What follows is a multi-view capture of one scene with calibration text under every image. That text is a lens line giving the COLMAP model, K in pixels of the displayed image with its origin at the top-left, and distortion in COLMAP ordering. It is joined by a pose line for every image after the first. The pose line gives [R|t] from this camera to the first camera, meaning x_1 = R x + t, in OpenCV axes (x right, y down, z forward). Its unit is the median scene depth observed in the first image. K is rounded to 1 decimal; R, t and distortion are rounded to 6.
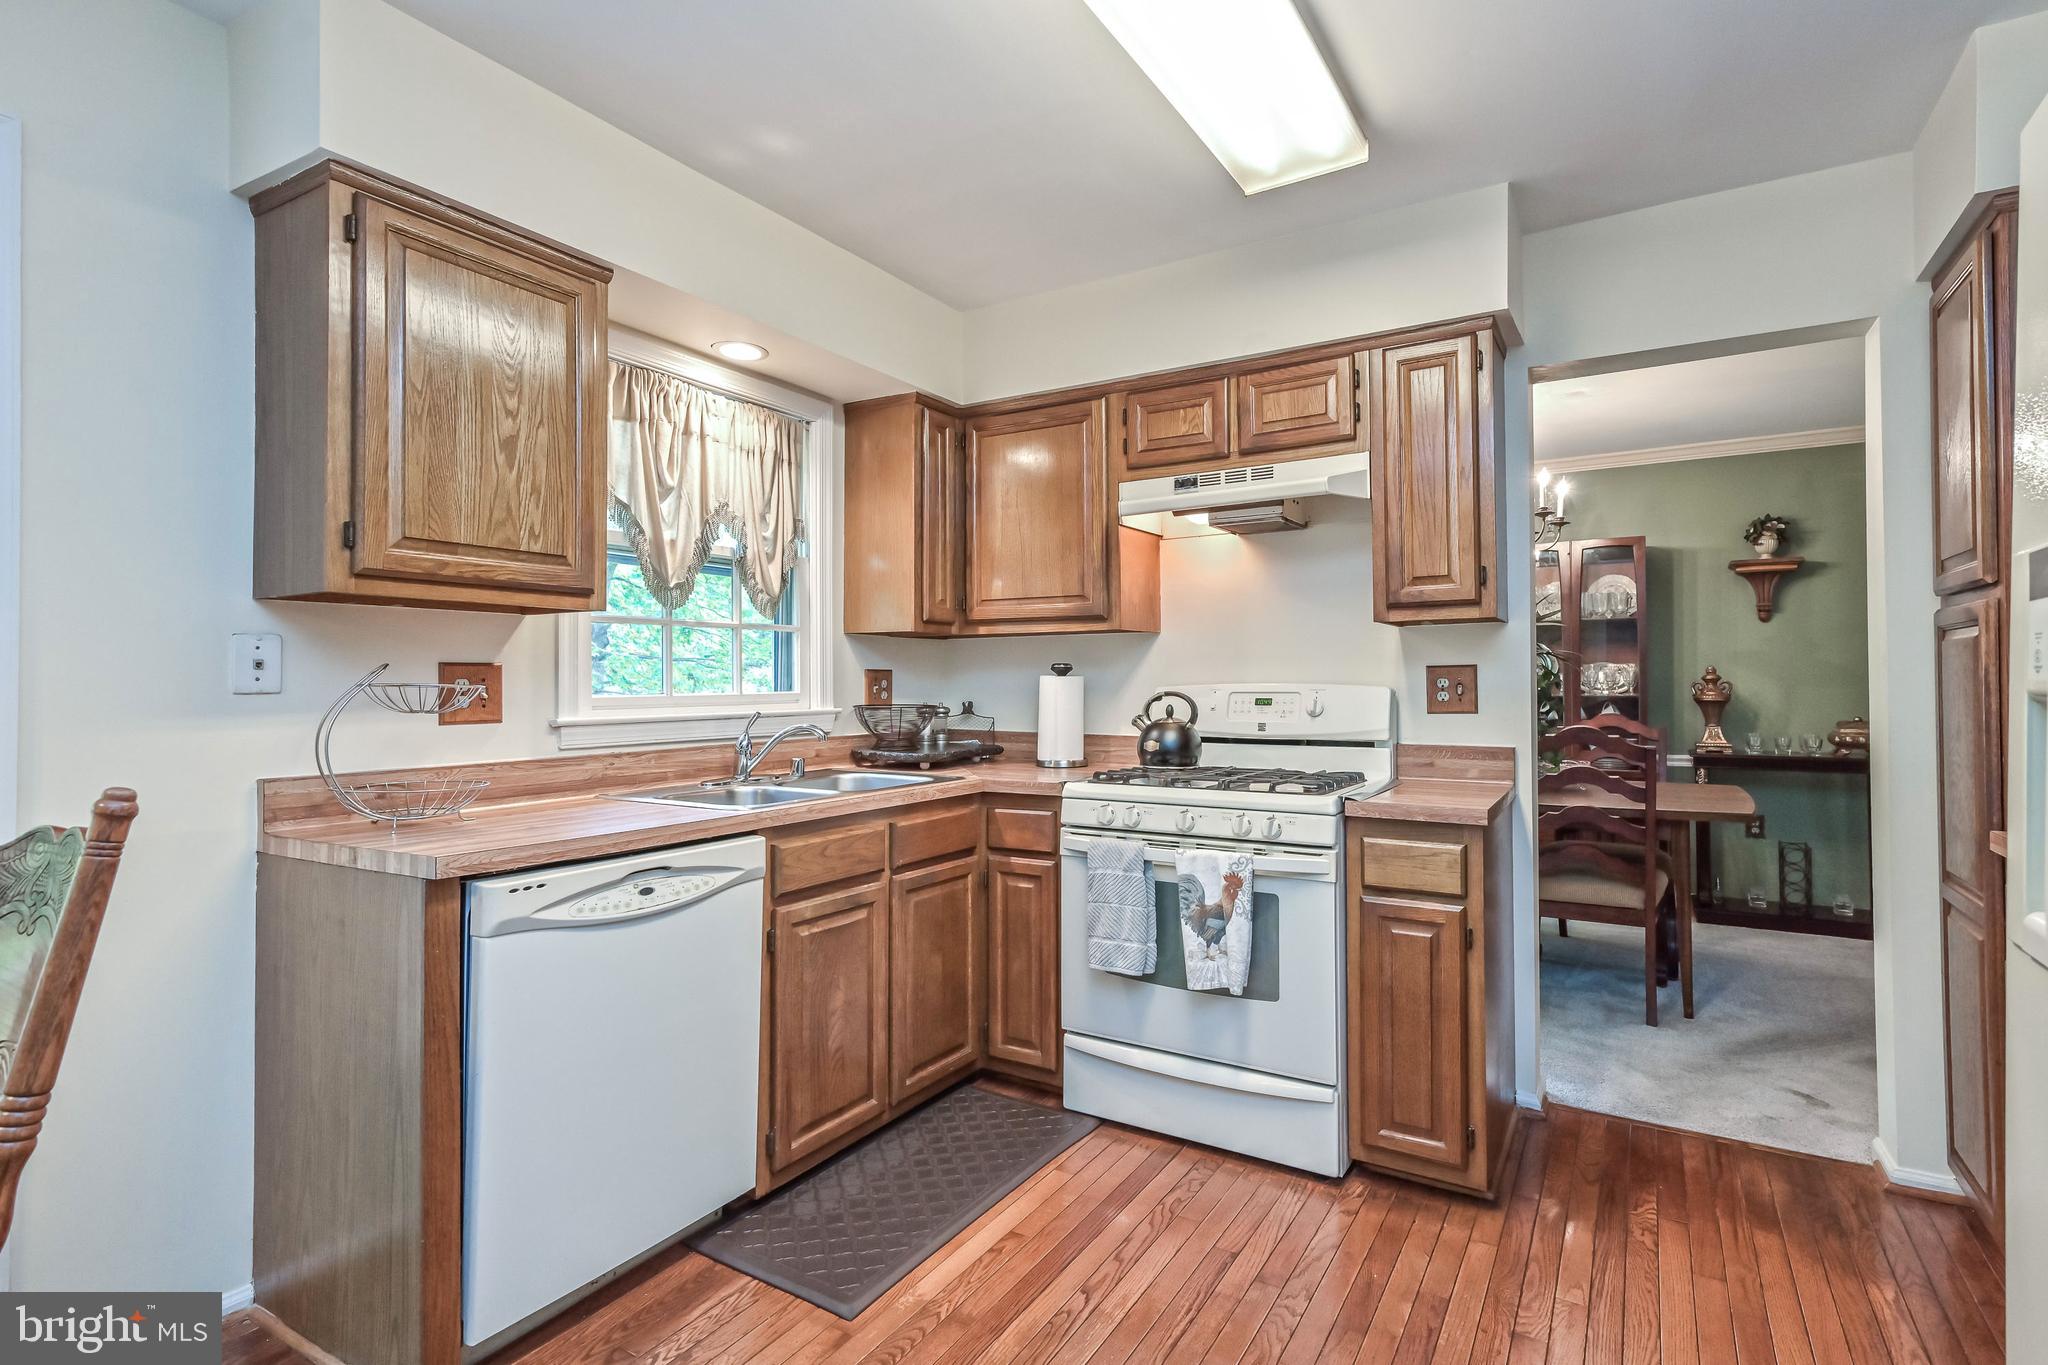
lens RADIAL K [[971.2, 0, 1058.5], [0, 971.2, 671.3], [0, 0, 1]] dist [-0.001206, -0.000138]
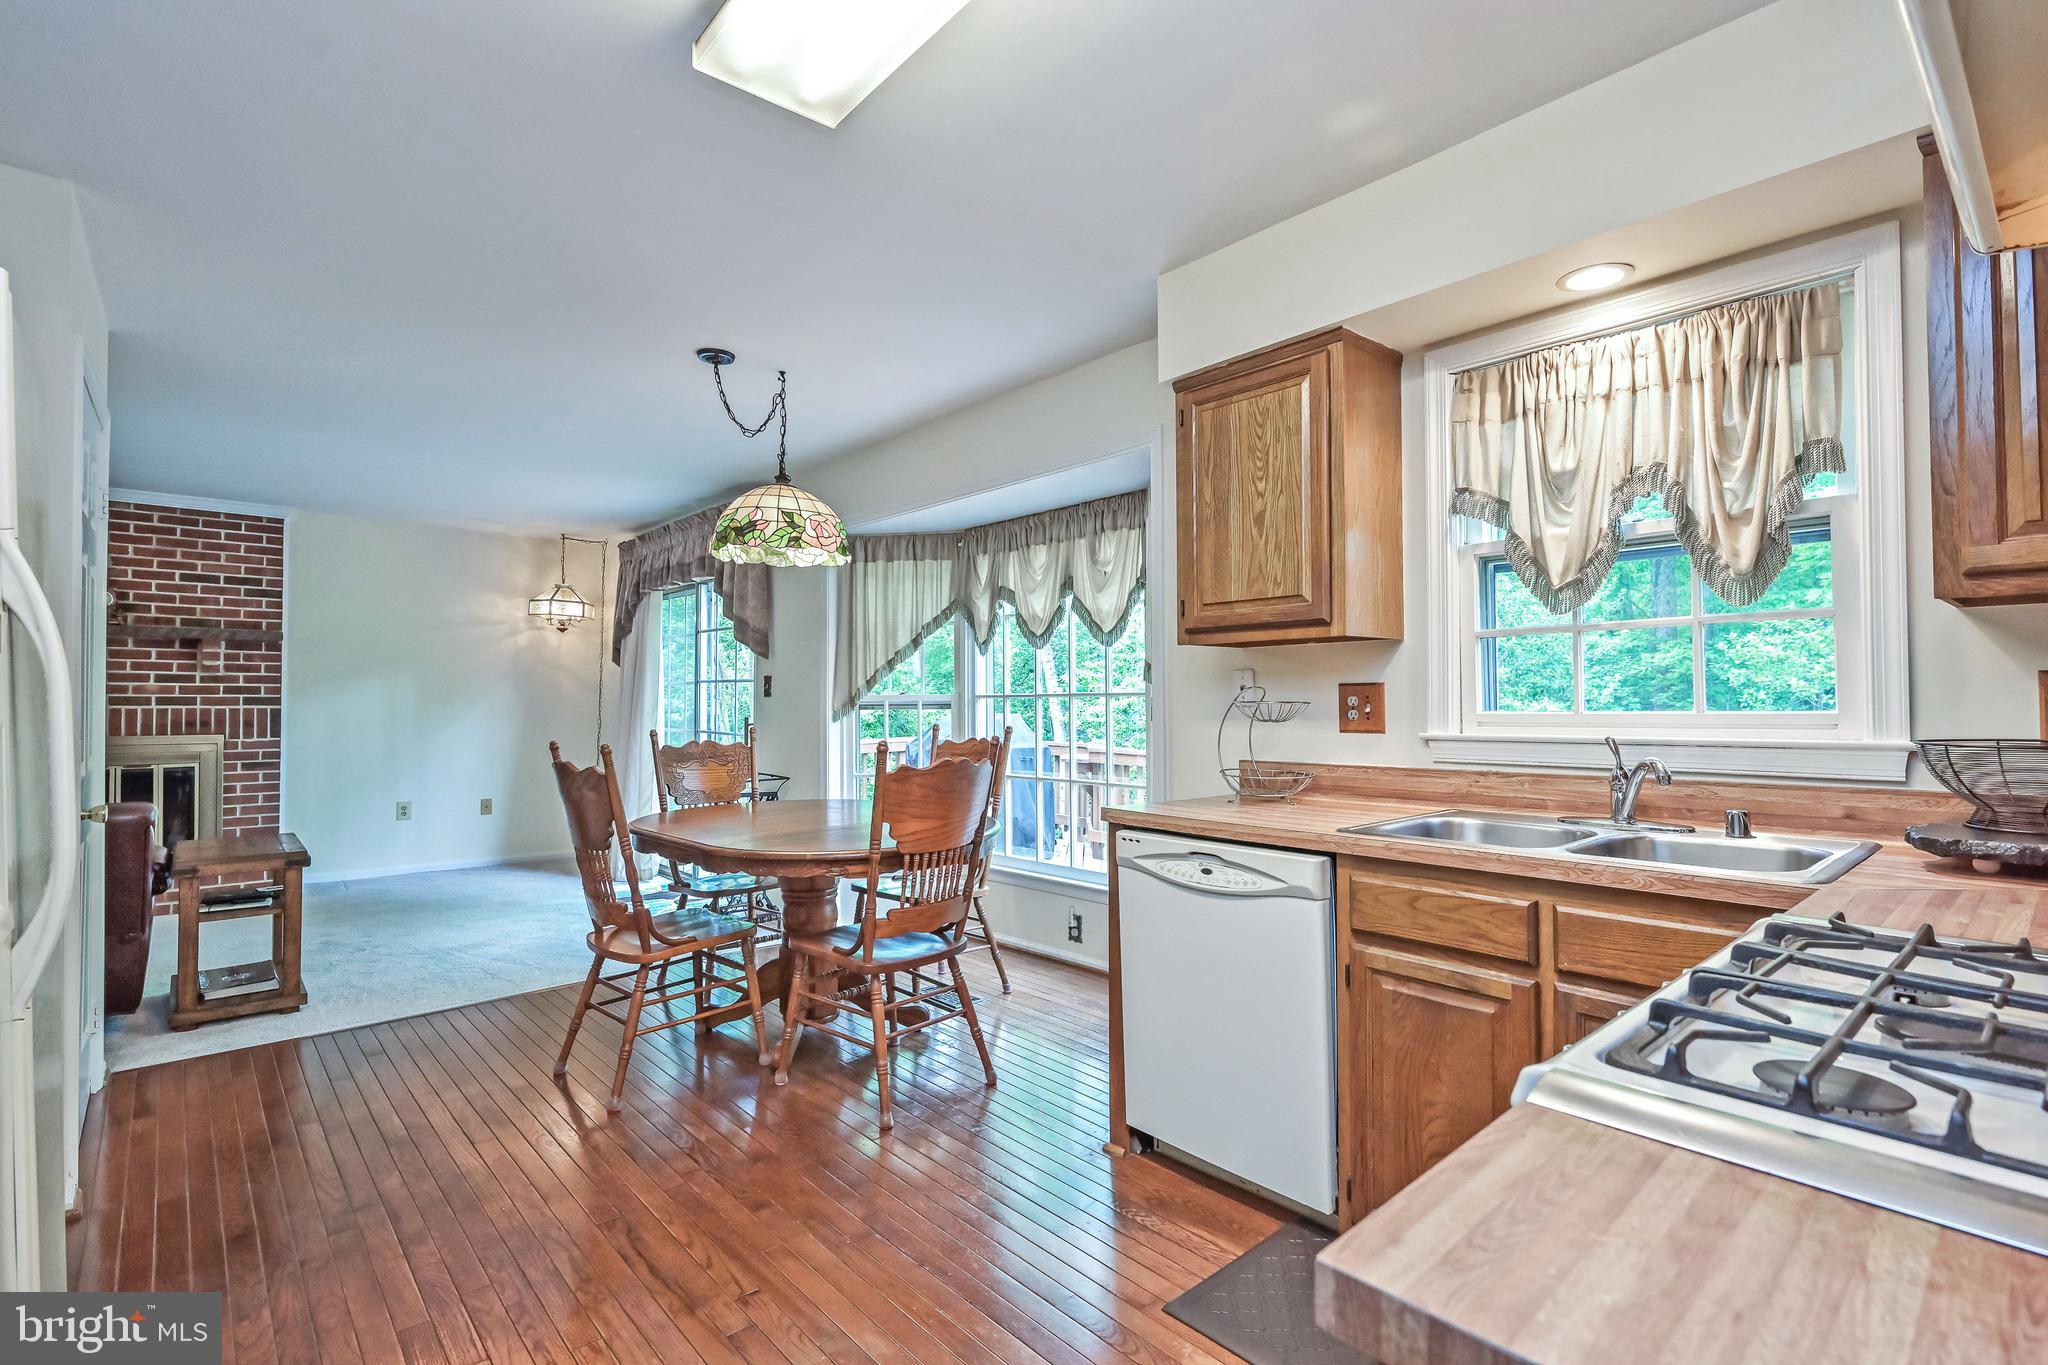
lens RADIAL K [[971.2, 0, 1058.5], [0, 971.2, 671.3], [0, 0, 1]] dist [-0.001206, -0.000138]
pose [[-0.287288, -0.021779, -0.957597, 0.560588], [0.019038, 0.999414, -0.028442, 0.003458], [0.957655, -0.026402, -0.286705, 0.814740]]
